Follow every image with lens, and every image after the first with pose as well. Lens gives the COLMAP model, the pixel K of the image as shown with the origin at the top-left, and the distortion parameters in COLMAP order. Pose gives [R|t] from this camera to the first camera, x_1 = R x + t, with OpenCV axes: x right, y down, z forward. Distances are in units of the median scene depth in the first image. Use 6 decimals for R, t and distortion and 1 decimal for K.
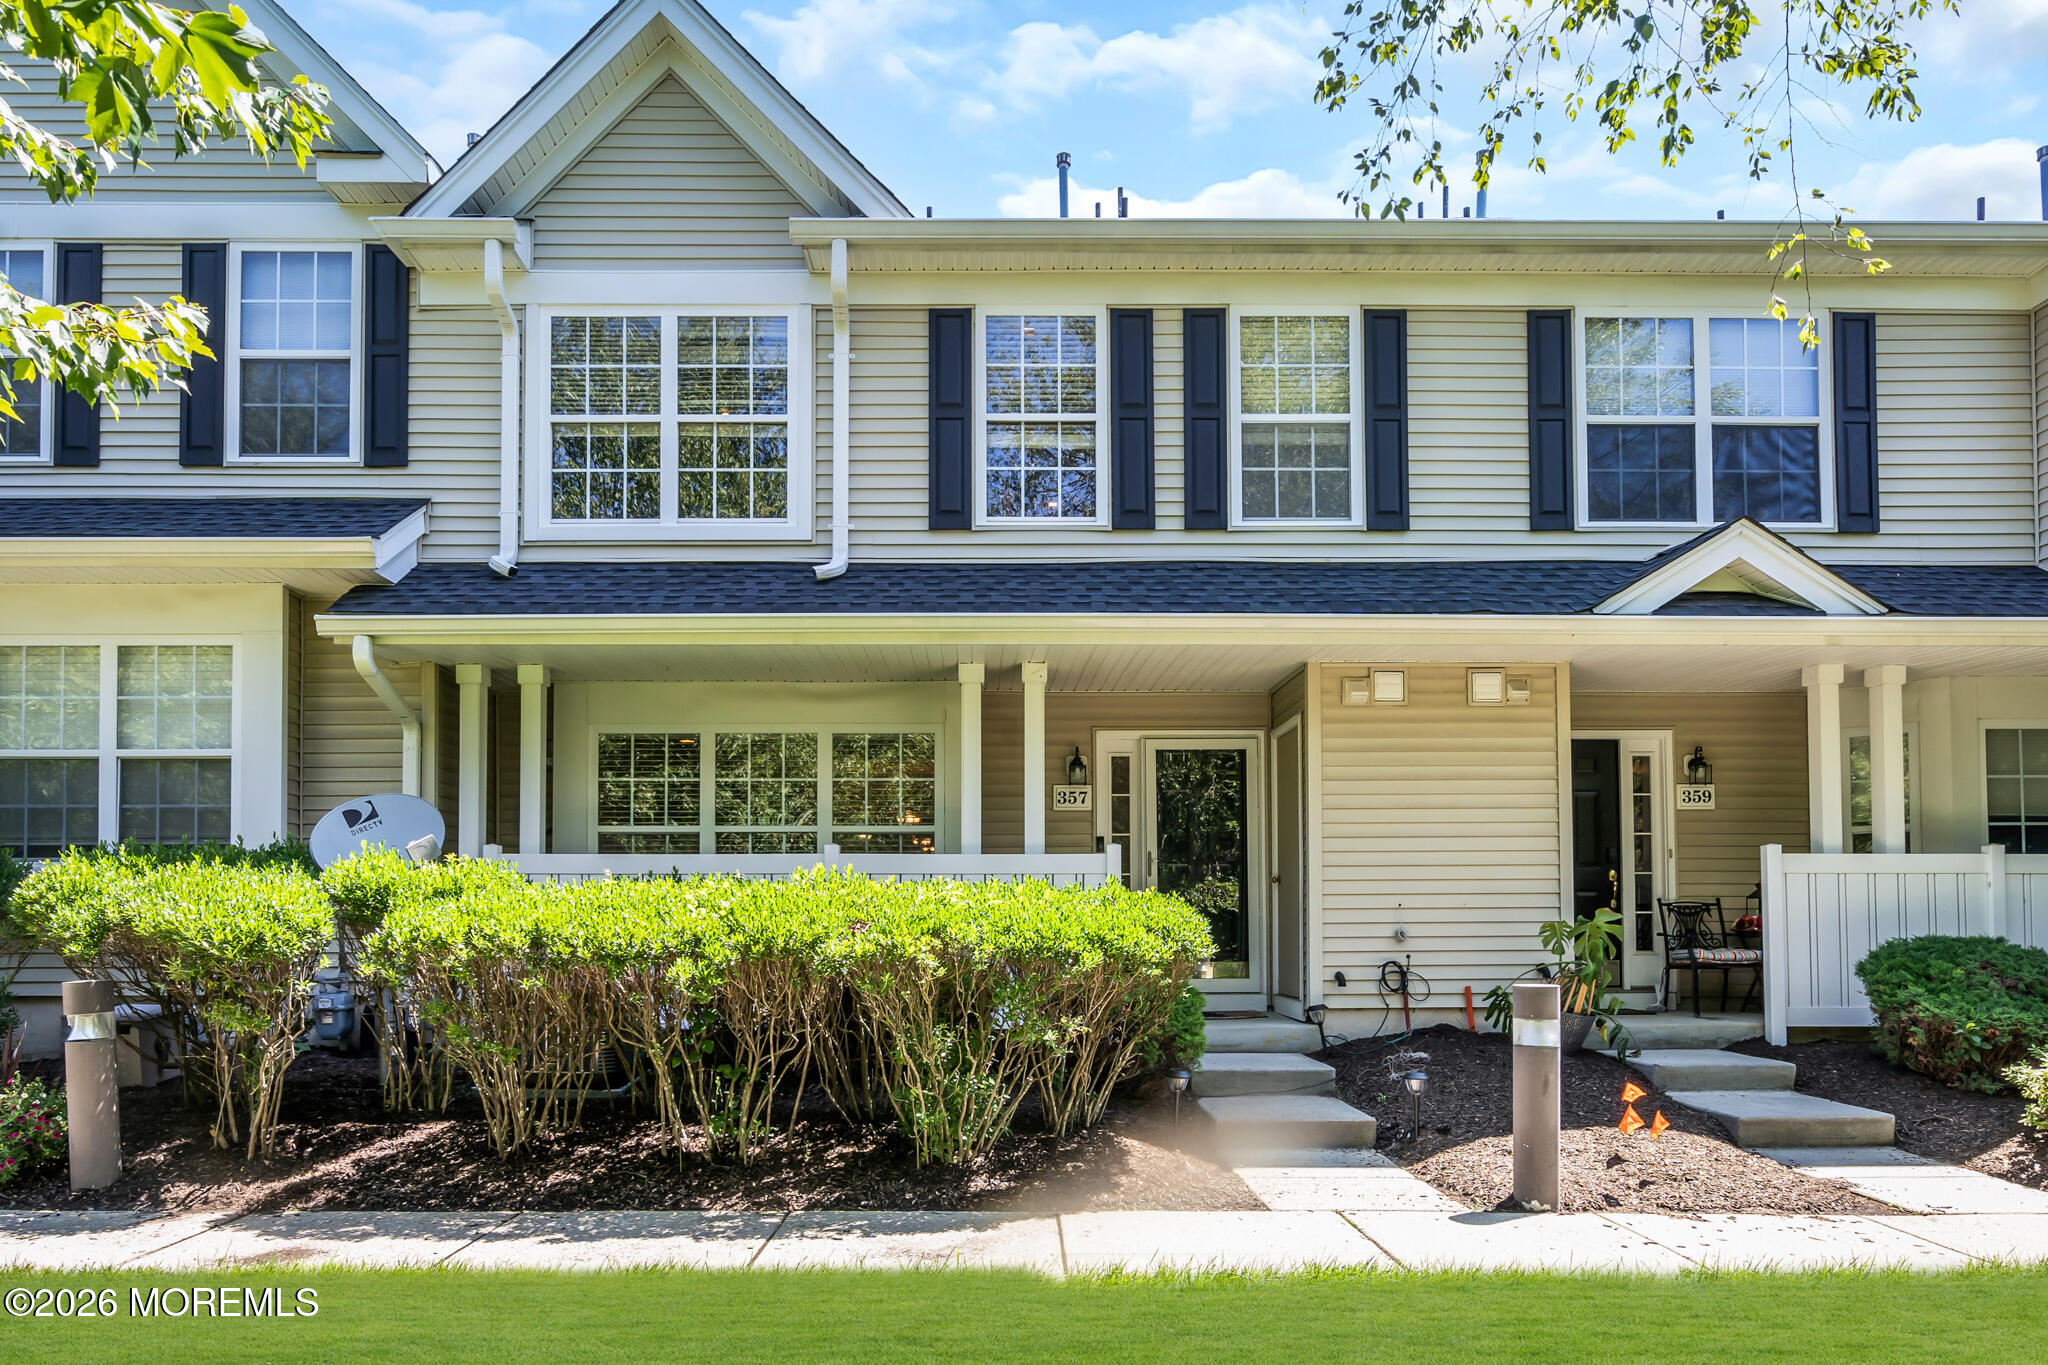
lens RADIAL K [[1053.9, 0, 1081.4], [0, 1053.9, 715.6], [0, 0, 1]] dist [-0.002181, -0.000550]
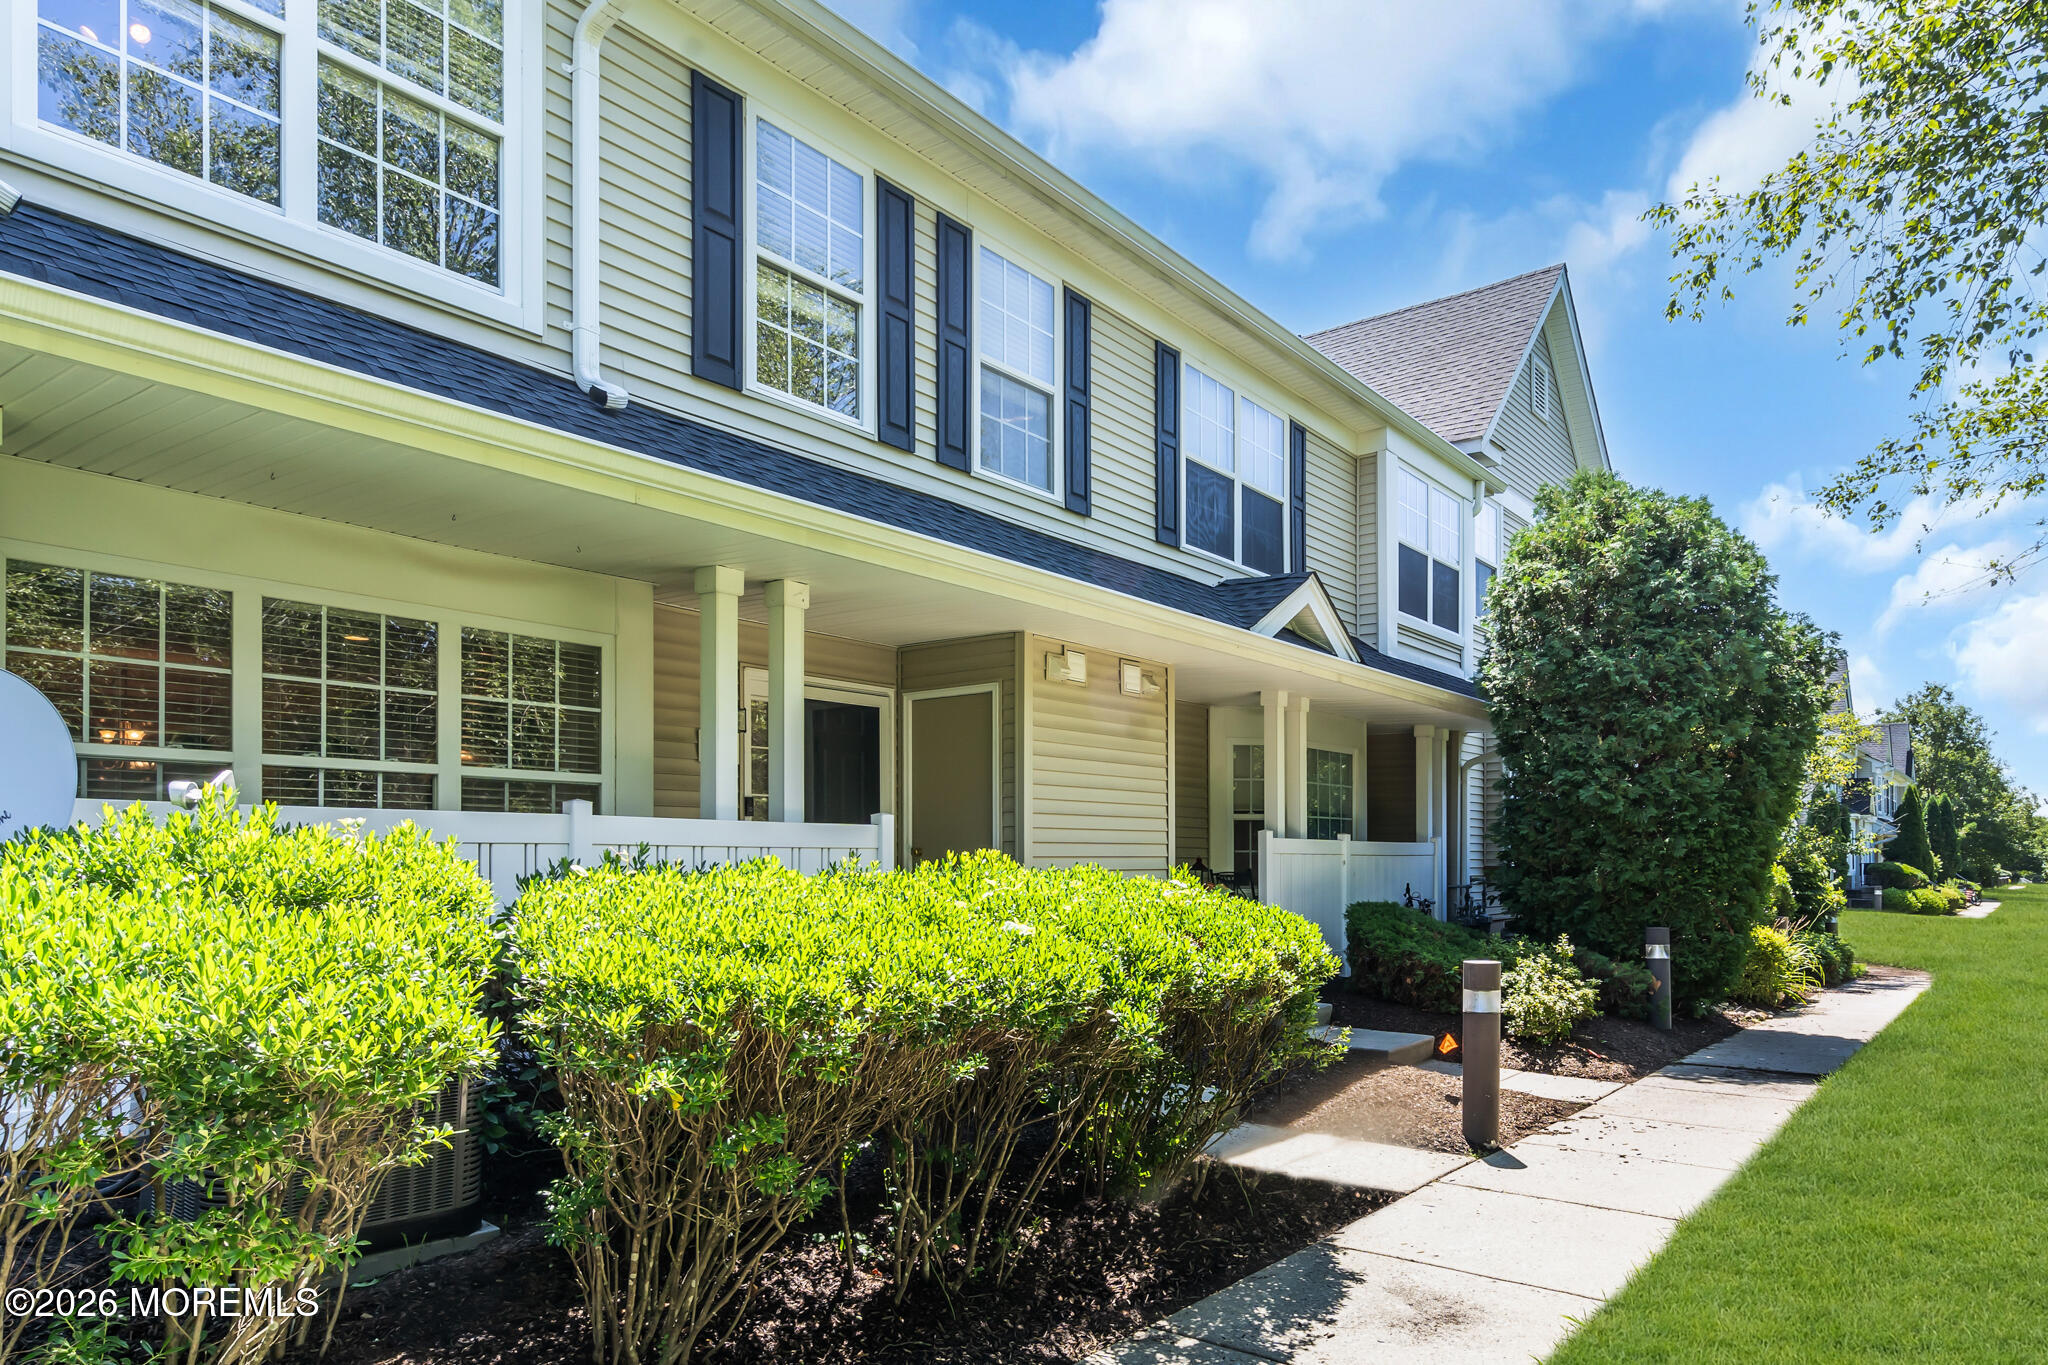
lens RADIAL K [[1053.9, 0, 1081.4], [0, 1053.9, 715.6], [0, 0, 1]] dist [-0.002181, -0.000550]
pose [[0.719793, 0.099231, 0.687060, -0.436339], [-0.131919, 0.991248, -0.004960, 0.025976], [-0.681539, -0.087066, 0.726584, 0.270228]]
